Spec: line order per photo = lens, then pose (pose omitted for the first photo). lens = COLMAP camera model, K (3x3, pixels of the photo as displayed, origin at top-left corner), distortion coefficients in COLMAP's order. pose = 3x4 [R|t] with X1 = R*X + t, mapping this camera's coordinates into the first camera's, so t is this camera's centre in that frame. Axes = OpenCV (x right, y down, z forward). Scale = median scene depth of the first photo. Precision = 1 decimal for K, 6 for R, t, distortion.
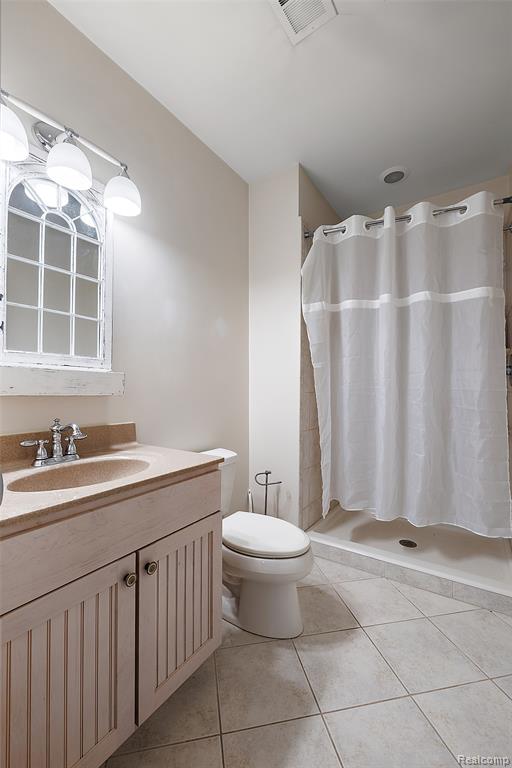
lens RADIAL K [[331.4, 0, 252.9], [0, 331.4, 384.1], [0, 0, 1]] dist [0.001961, 0.000327]
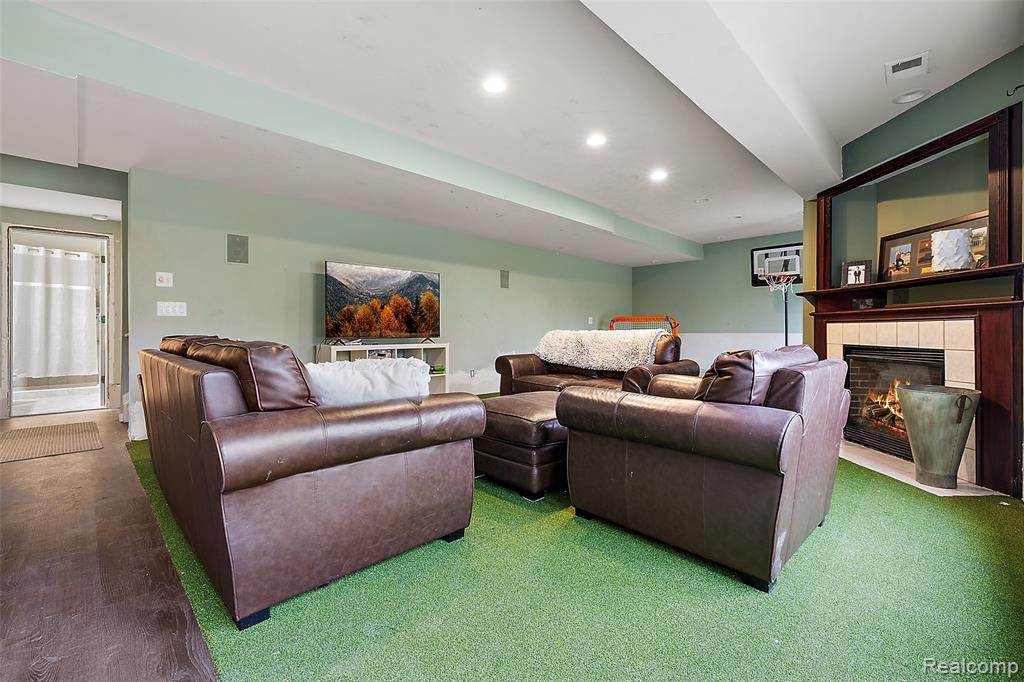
lens RADIAL K [[441.9, 0, 514.6], [0, 441.9, 330.6], [0, 0, 1]] dist [0.001961, 0.000327]
pose [[0.236087, -0.000227, 0.971732, -1.972972], [-0.013768, 0.999899, 0.003578, 0.017476], [-0.971634, -0.014224, 0.236060, -3.210317]]
